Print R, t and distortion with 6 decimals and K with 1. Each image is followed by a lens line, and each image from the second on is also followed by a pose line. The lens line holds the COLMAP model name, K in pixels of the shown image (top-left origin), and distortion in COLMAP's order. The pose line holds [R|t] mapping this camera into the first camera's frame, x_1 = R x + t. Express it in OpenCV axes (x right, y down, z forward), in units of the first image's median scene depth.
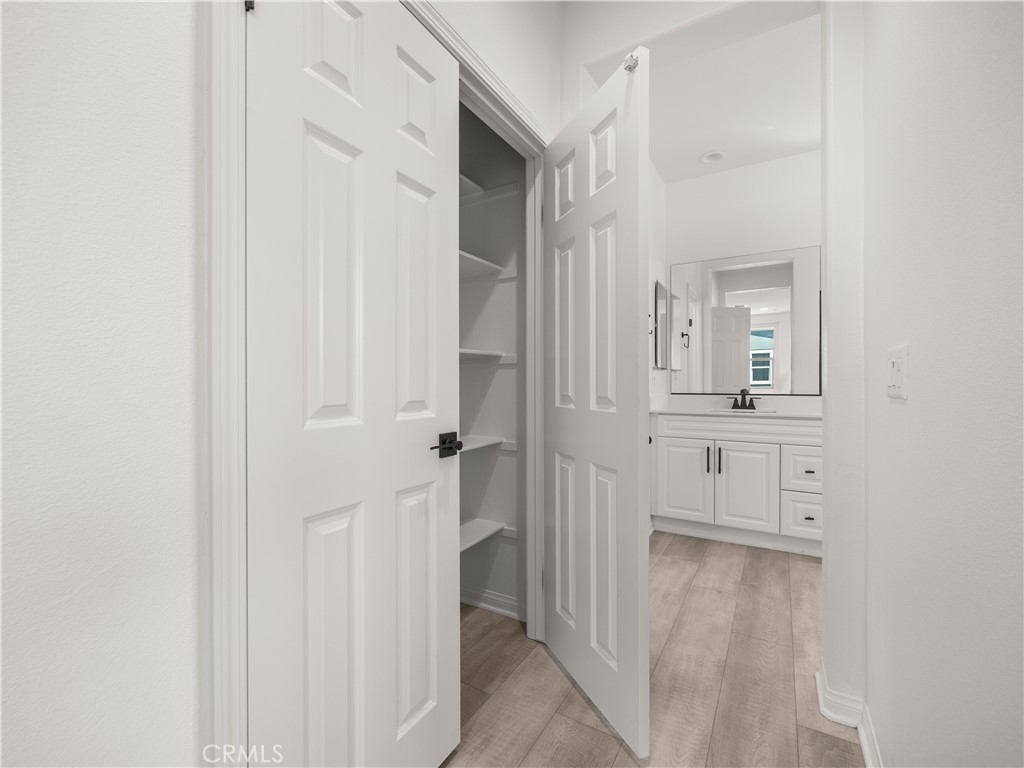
lens RADIAL K [[442.0, 0, 517.1], [0, 442.0, 384.3], [0, 0, 1]] dist [-0.002790, 0.000099]
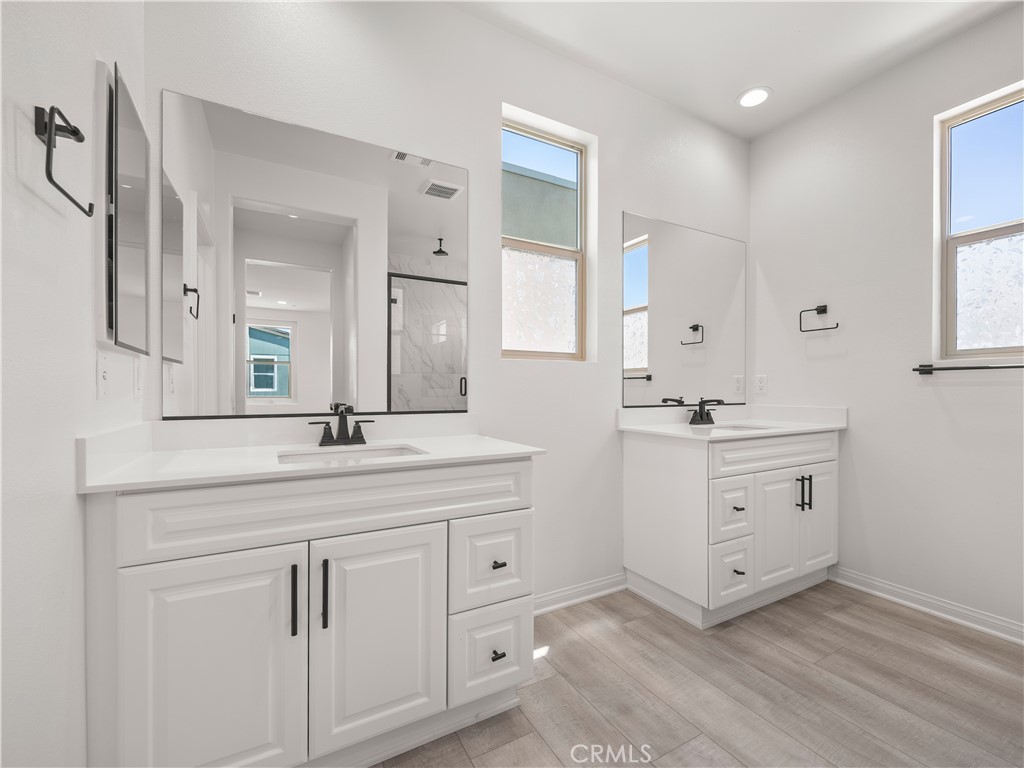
lens RADIAL K [[442.0, 0, 516.3], [0, 442.0, 392.0], [0, 0, 1]] dist [-0.002790, 0.000099]
pose [[0.504338, -0.000164, 0.863507, 0.194789], [0.001559, 0.999999, -0.000720, -0.001953], [-0.863505, 0.001710, 0.504337, 0.611668]]
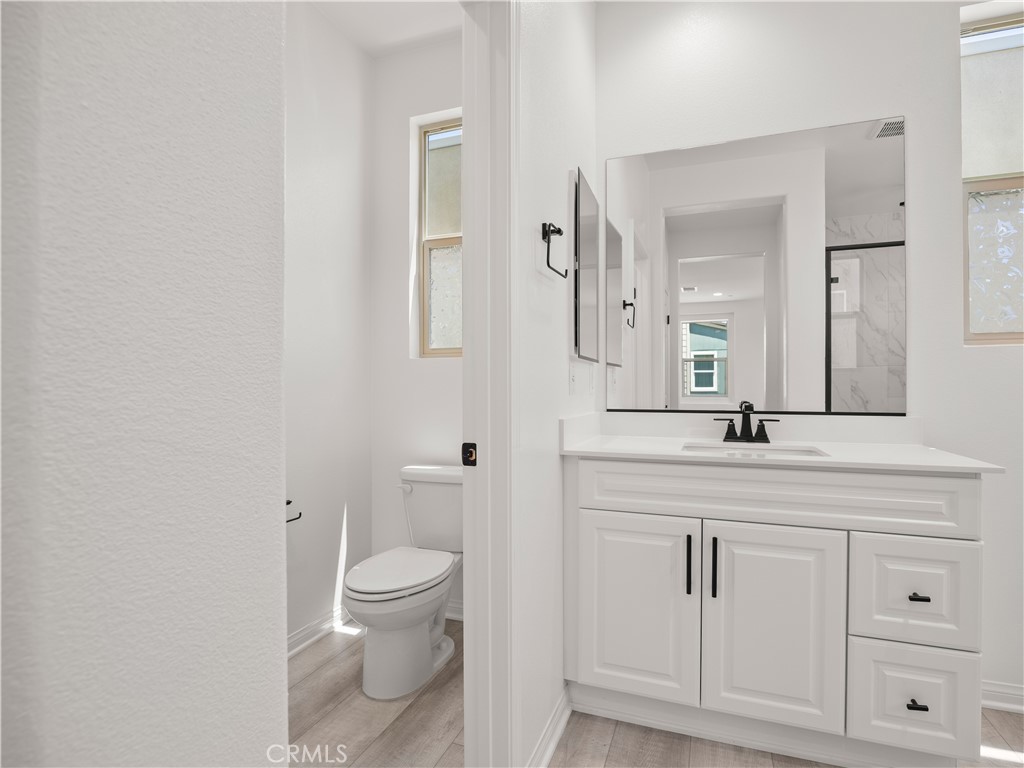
lens RADIAL K [[524.4, 0, 515.6], [0, 524.4, 388.4], [0, 0, 1]] dist [-0.016451, 0.000575]
pose [[0.985128, 0.002981, 0.171798, 0.161895], [-0.002278, 0.999988, -0.004289, -0.001391], [-0.171809, 0.003834, 0.985123, 0.484087]]
